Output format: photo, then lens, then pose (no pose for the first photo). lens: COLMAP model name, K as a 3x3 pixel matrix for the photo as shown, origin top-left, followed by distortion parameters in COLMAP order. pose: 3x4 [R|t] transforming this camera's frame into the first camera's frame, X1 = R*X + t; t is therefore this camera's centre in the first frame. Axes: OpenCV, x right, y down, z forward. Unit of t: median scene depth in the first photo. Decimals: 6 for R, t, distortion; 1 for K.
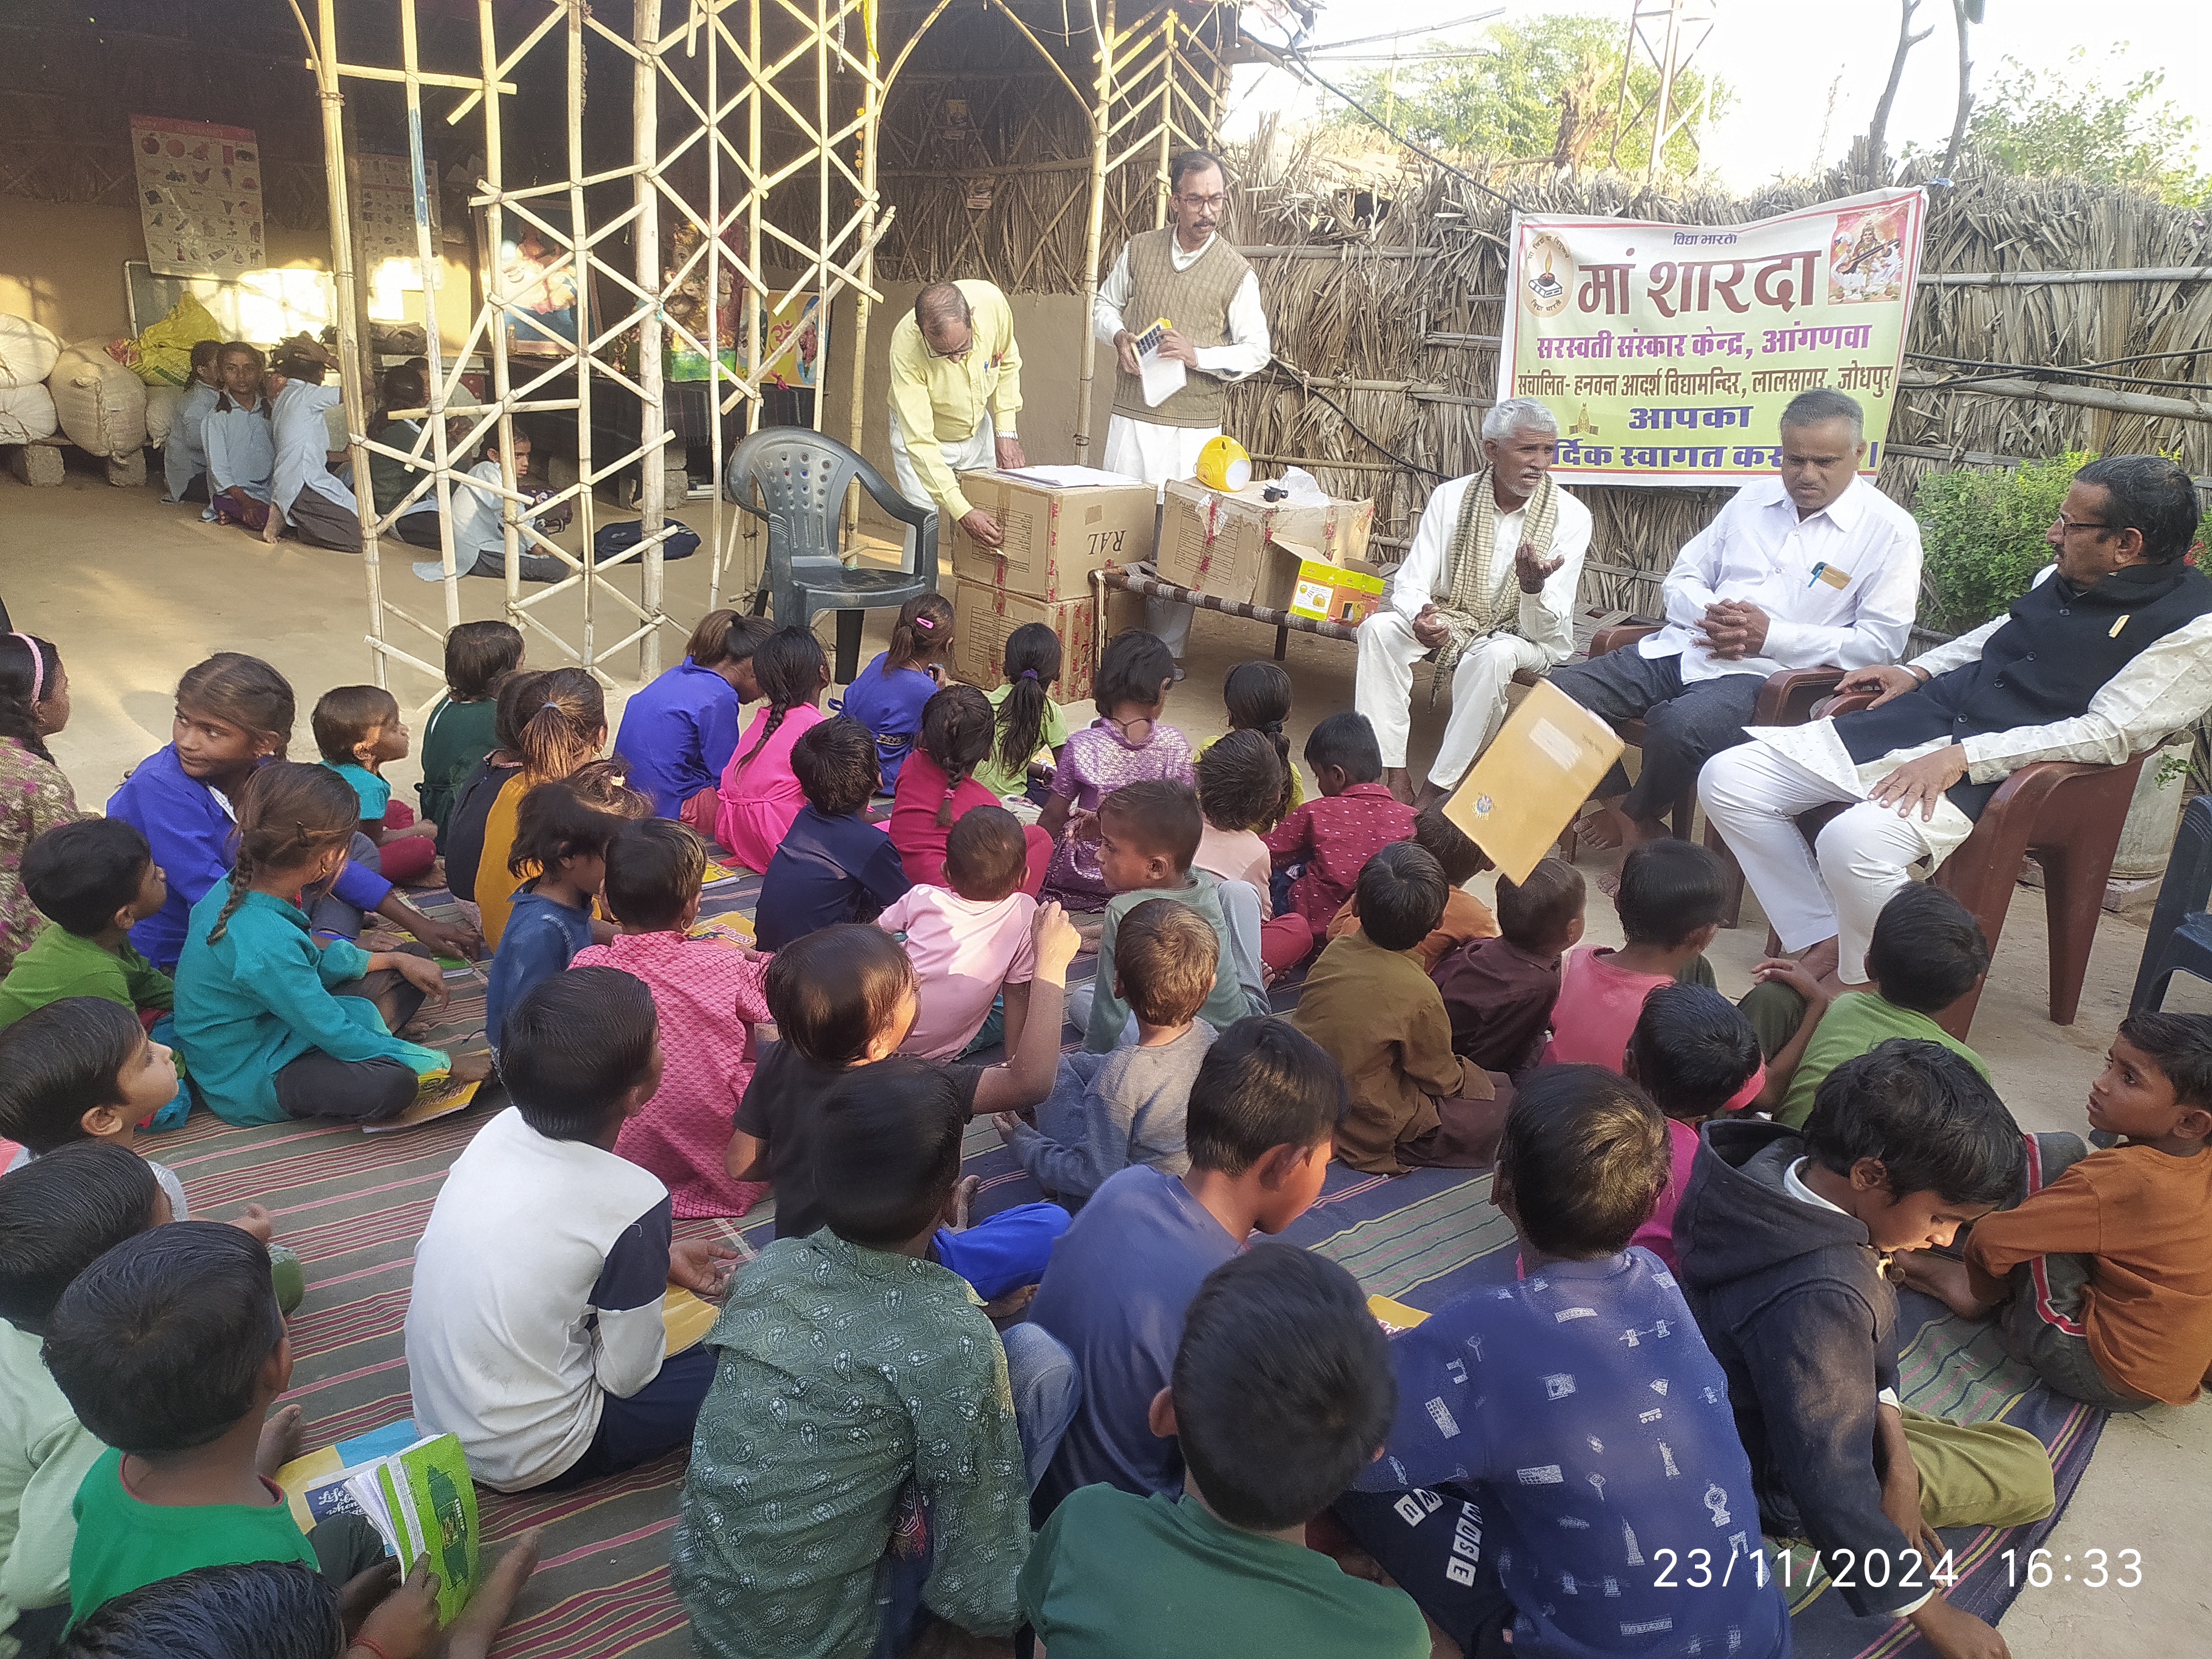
lens RADIAL K [[1702.5, 0, 1211.6], [0, 1702.5, 829.4], [0, 0, 1]] dist [0.124928, -0.206456]
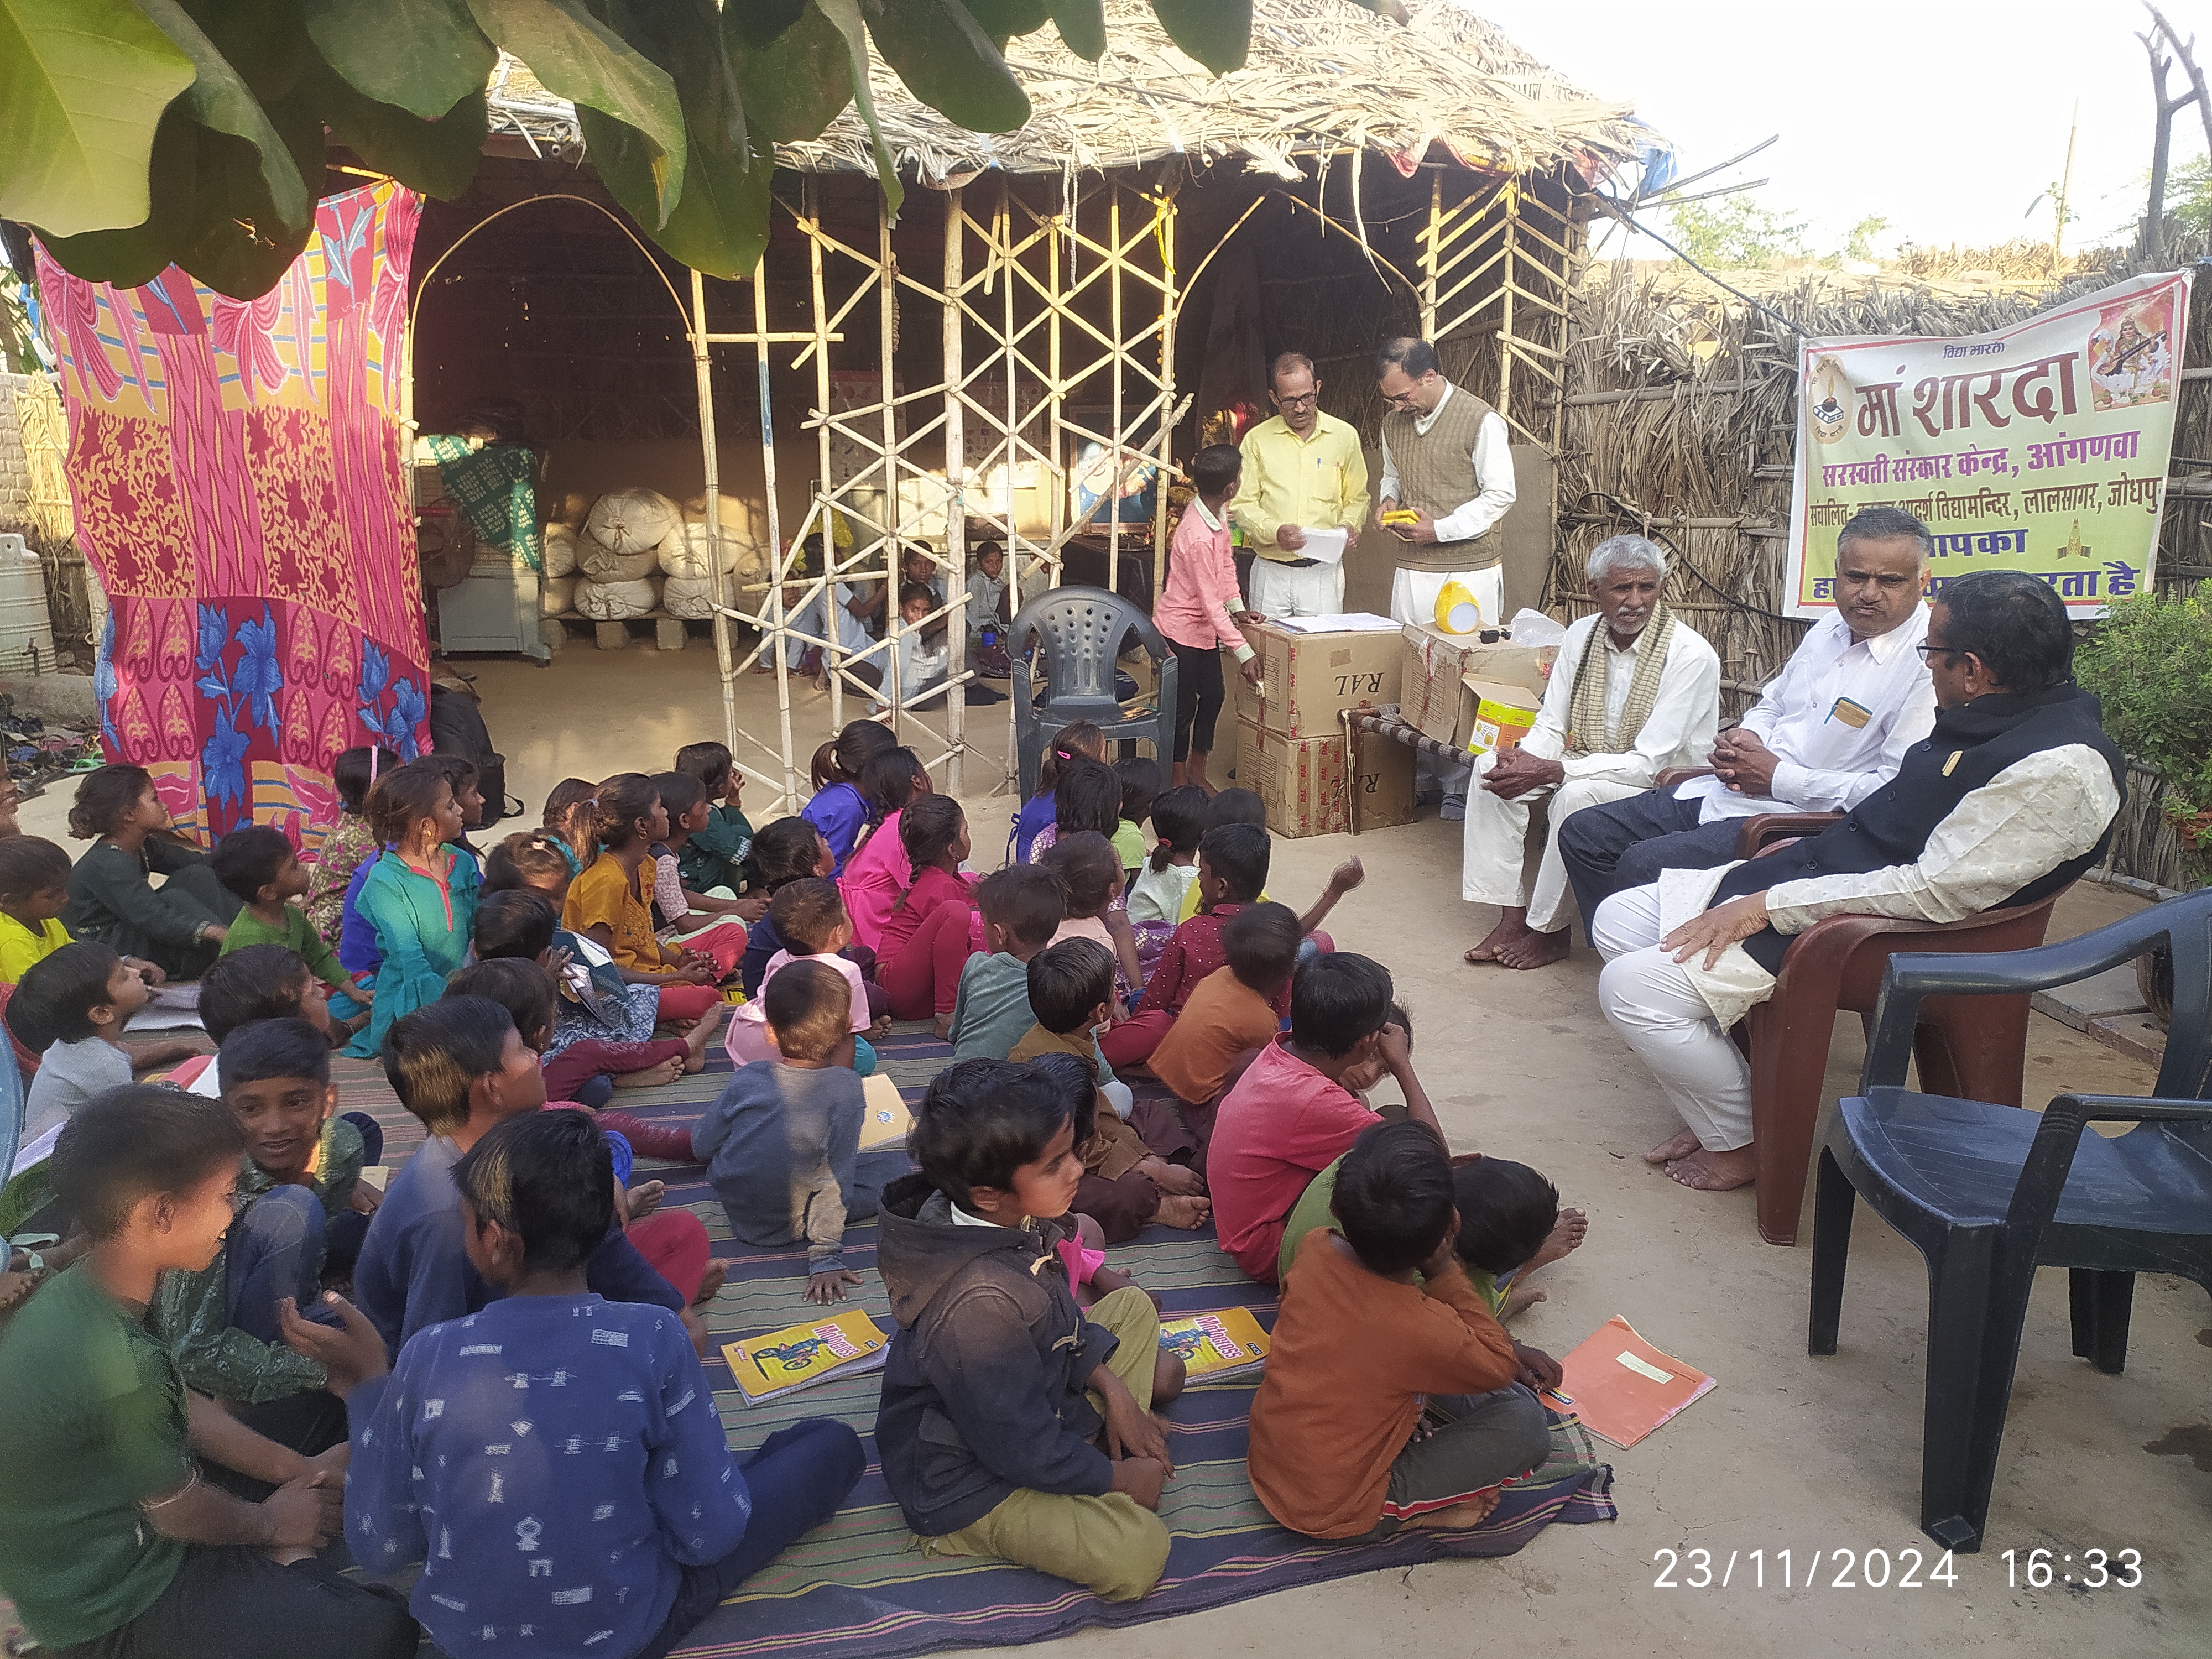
lens RADIAL K [[1803.7, 0, 1107.3], [0, 1803.7, 794.6], [0, 0, 1]] dist [0.005652, 0.001707]
pose [[0.848380, 0.029919, -0.528542, 0.413271], [-0.091544, 0.991652, -0.090806, 0.012336], [0.521413, 0.125423, 0.844037, 0.009548]]
